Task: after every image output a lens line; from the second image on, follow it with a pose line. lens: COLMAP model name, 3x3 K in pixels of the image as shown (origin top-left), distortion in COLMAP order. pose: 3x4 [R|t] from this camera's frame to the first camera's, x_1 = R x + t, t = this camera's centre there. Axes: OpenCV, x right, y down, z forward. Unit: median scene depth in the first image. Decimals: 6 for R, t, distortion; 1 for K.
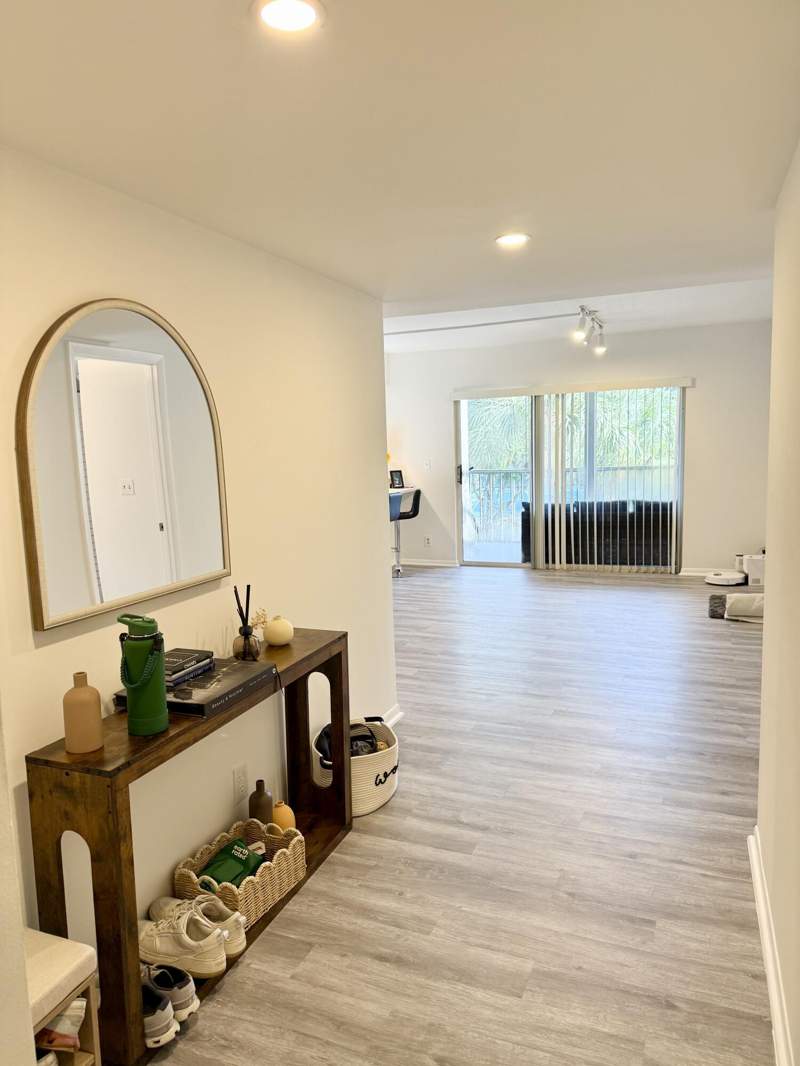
lens RADIAL K [[753.4, 0, 396.5], [0, 753.4, 535.8], [0, 0, 1]] dist [0.042456, -0.044436]
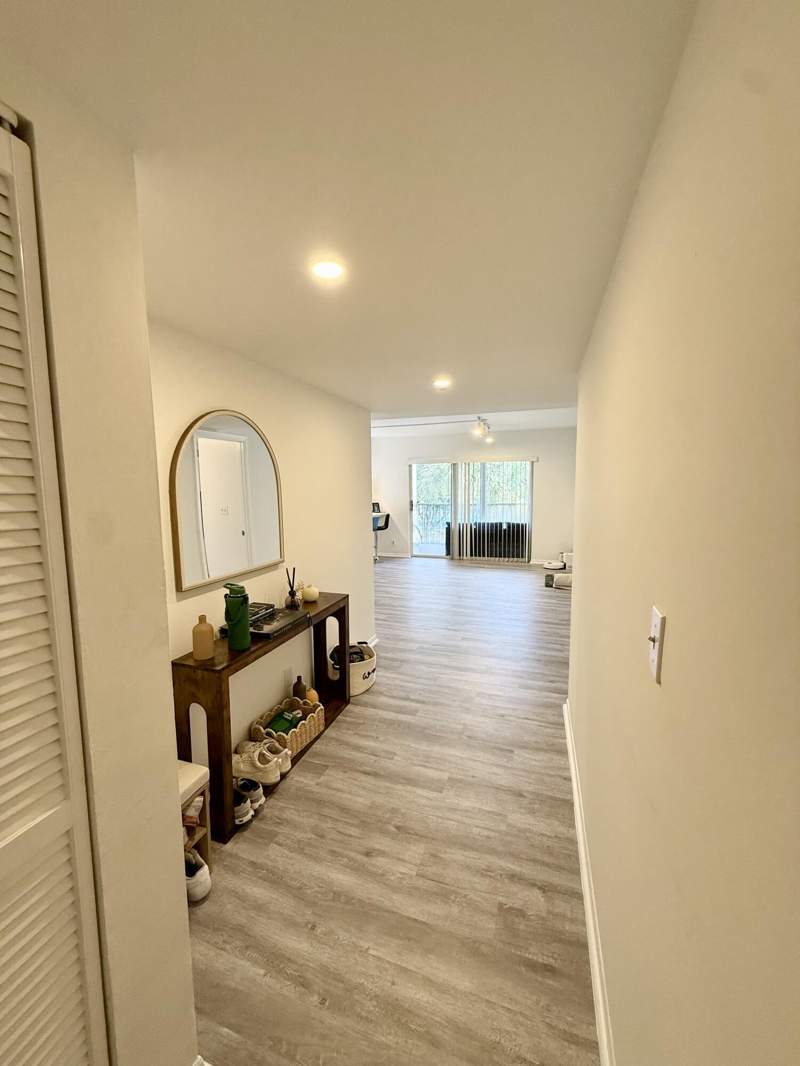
lens RADIAL K [[426.7, 0, 402.0], [0, 426.7, 526.1], [0, 0, 1]] dist [-0.005693, 0.000937]
pose [[0.997916, 0.015536, 0.062633, -0.004913], [-0.013615, 0.999427, -0.030976, -0.004463], [-0.063079, 0.030059, 0.997556, -0.030088]]
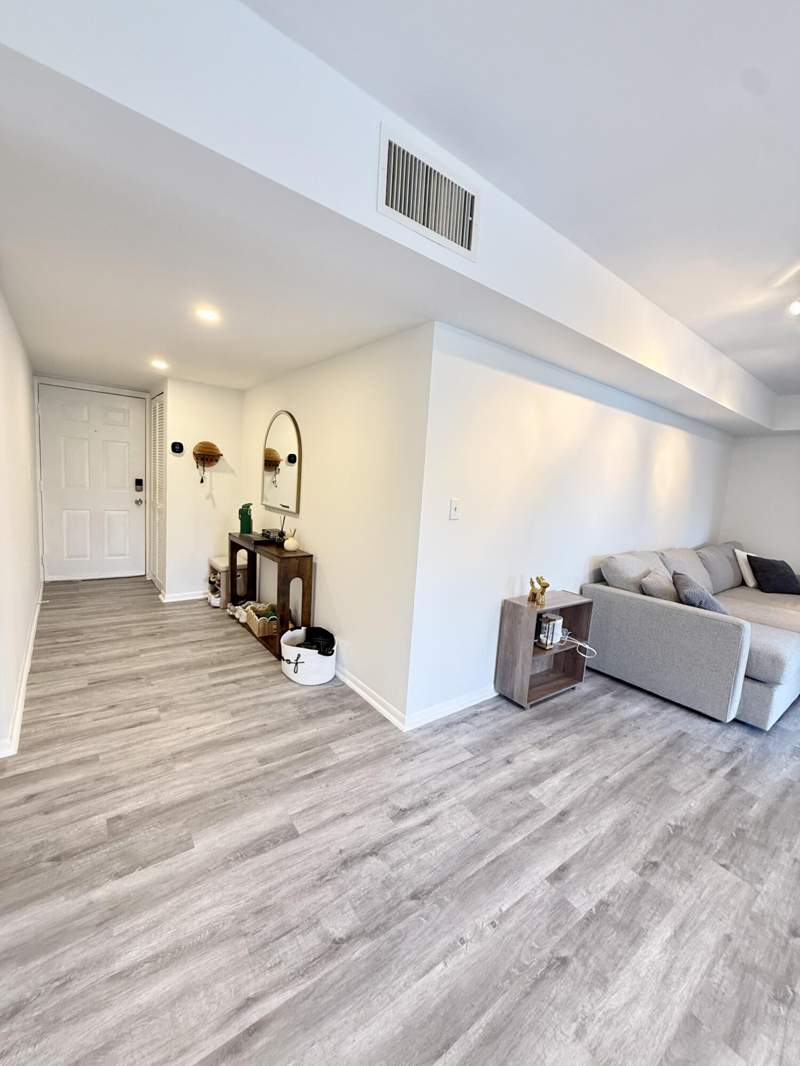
lens RADIAL K [[426.7, 0, 401.3], [0, 426.7, 532.5], [0, 0, 1]] dist [-0.005693, 0.000937]
pose [[-0.510108, 0.100875, -0.854174, 0.621955], [-0.161793, 0.964117, 0.210480, -0.184931], [0.844756, 0.245567, -0.475483, 1.584141]]
